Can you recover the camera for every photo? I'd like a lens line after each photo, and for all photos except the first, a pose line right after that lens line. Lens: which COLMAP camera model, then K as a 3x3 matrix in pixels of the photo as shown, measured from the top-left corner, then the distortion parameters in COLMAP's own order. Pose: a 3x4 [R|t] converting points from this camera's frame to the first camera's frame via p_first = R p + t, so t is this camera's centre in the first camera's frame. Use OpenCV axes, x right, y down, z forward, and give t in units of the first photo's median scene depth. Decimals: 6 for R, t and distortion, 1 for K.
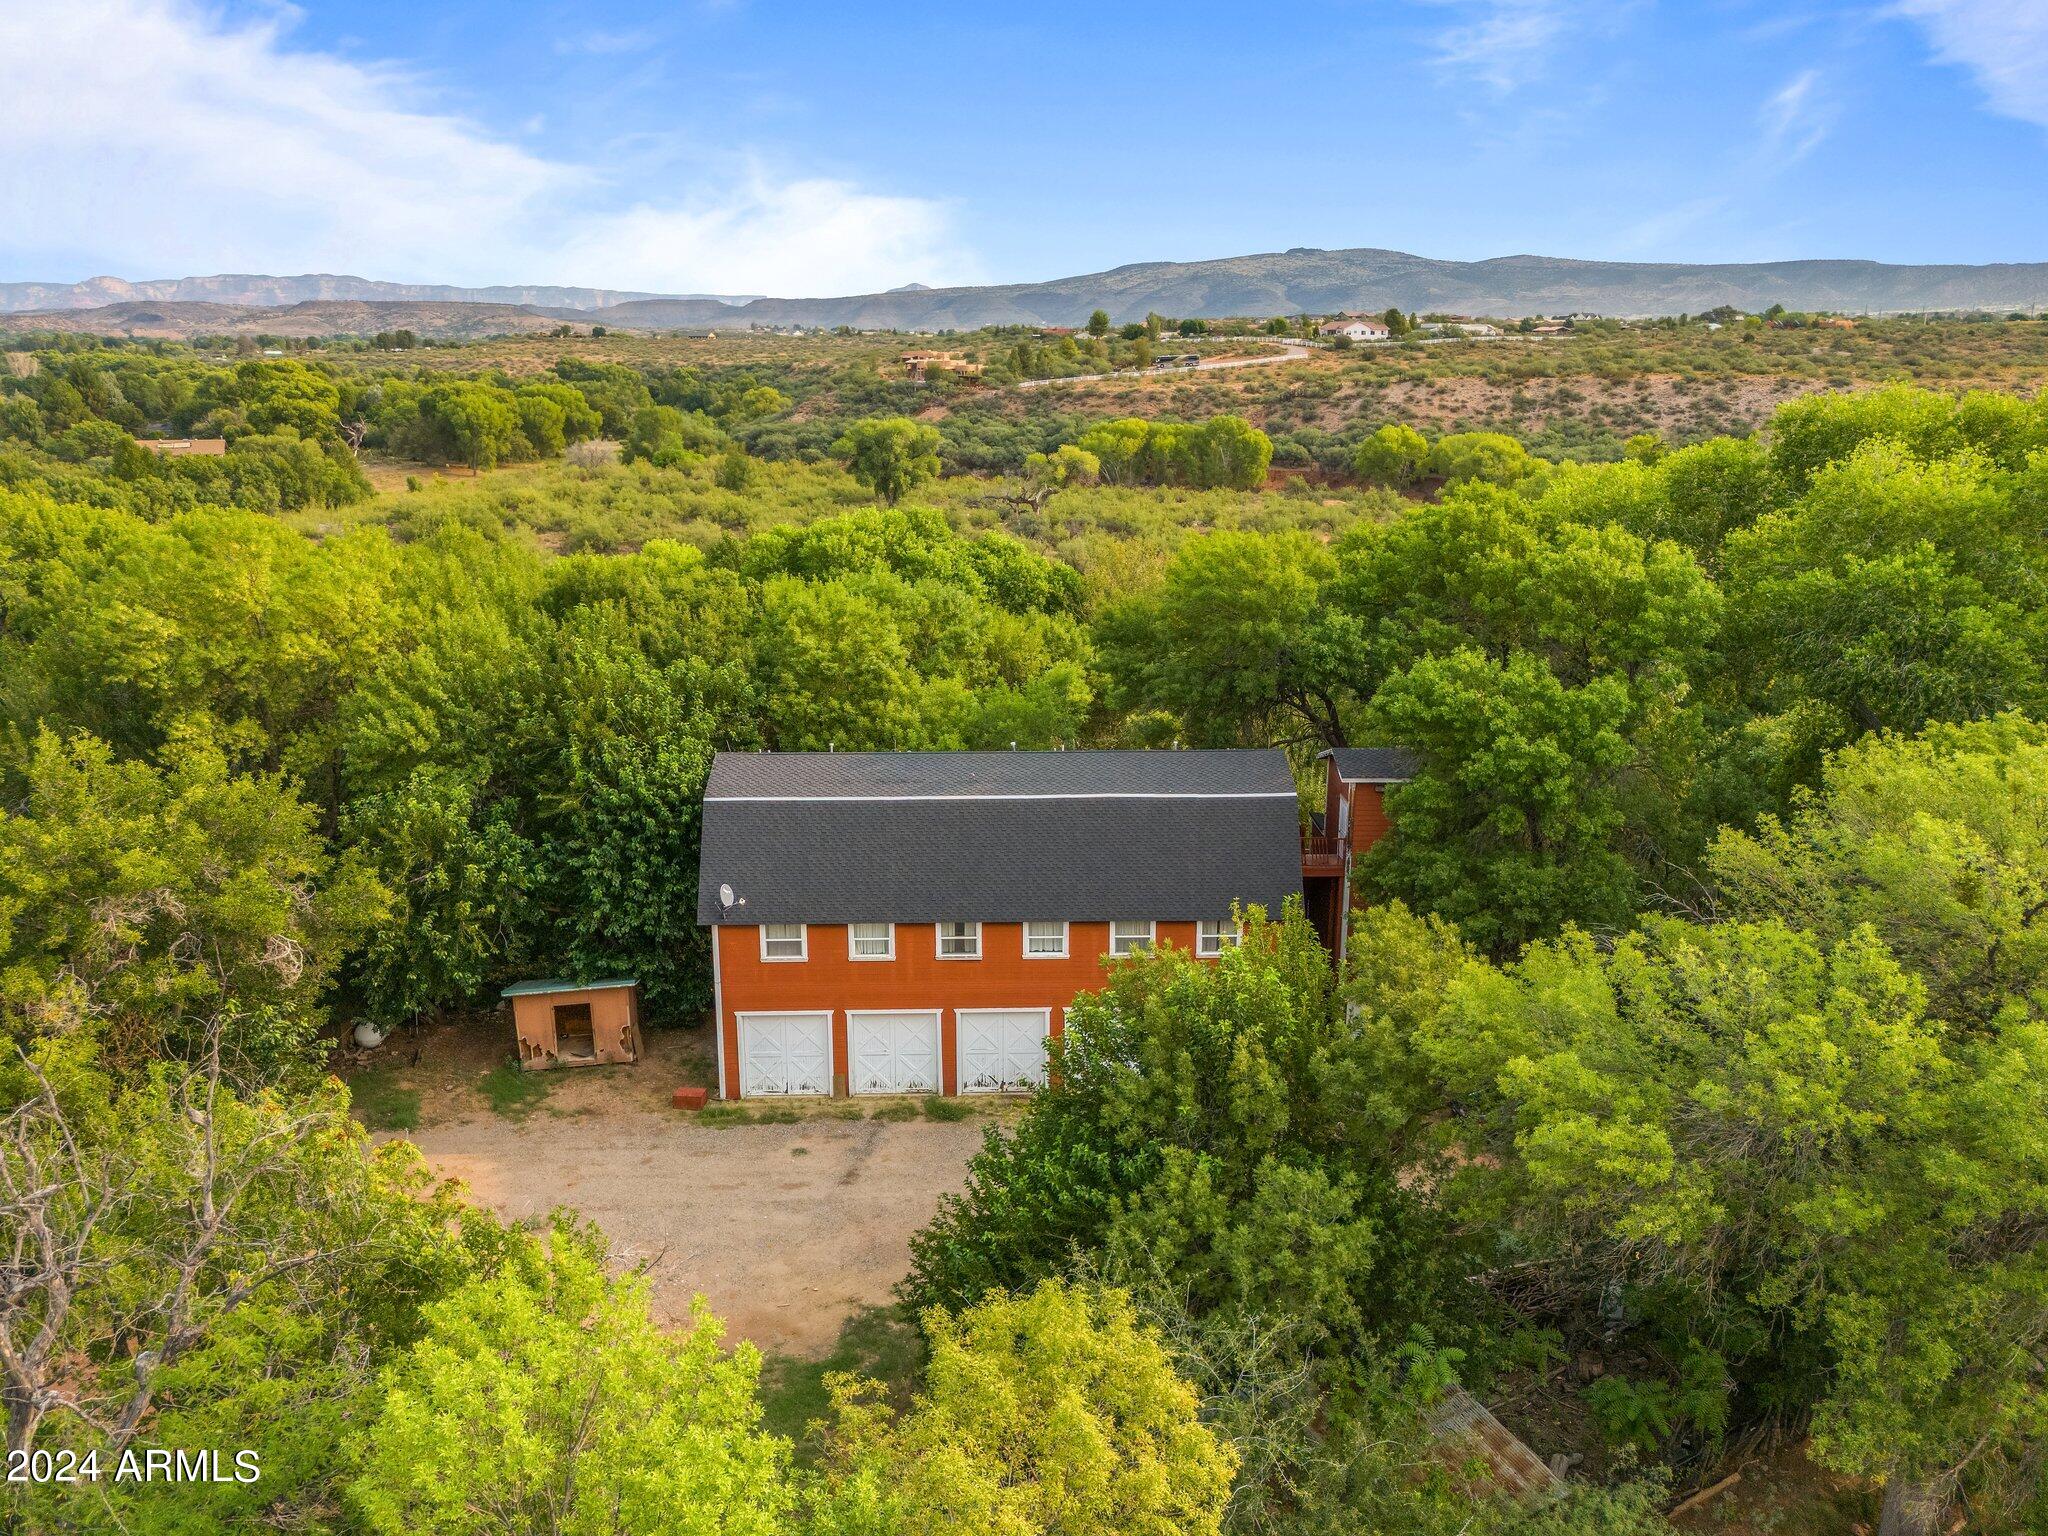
lens RADIAL K [[1543.7, 0, 1020.7], [0, 1543.7, 774.6], [0, 0, 1]] dist [0.031947, -0.005982]
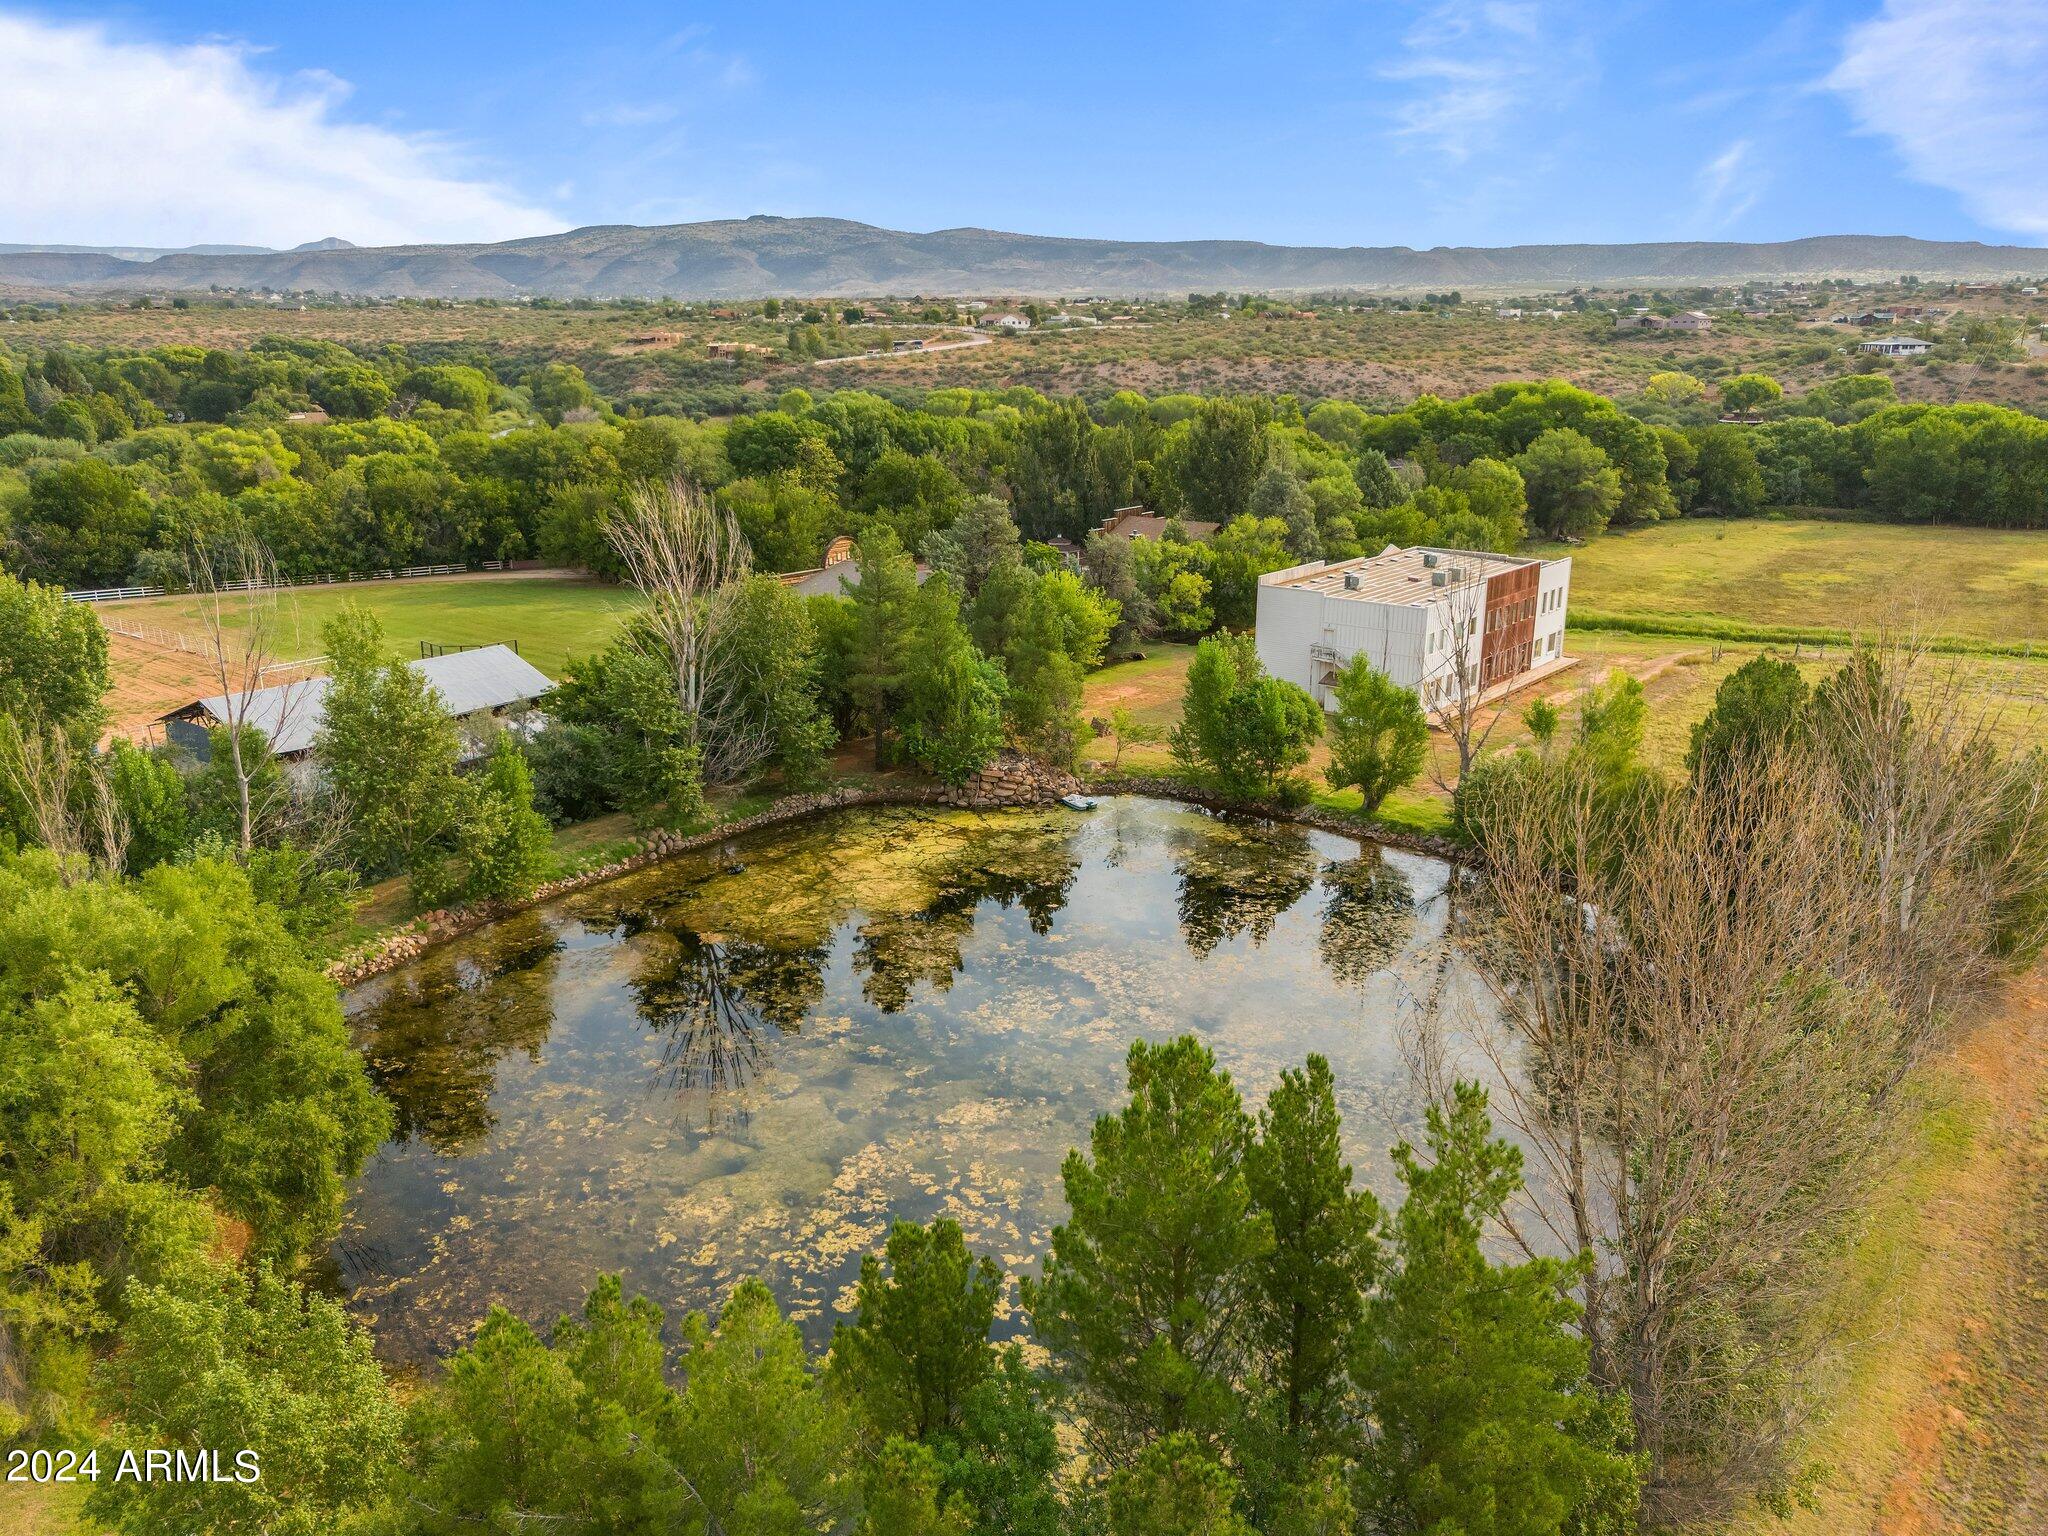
lens RADIAL K [[1532.8, 0, 1025.0], [0, 1532.8, 771.1], [0, 0, 1]] dist [0.066311, -0.058746]
pose [[0.942869, -0.092575, 0.320044, -0.368005], [0.086119, 0.995694, 0.034298, 0.096087], [-0.321842, -0.004777, 0.946781, -0.445105]]
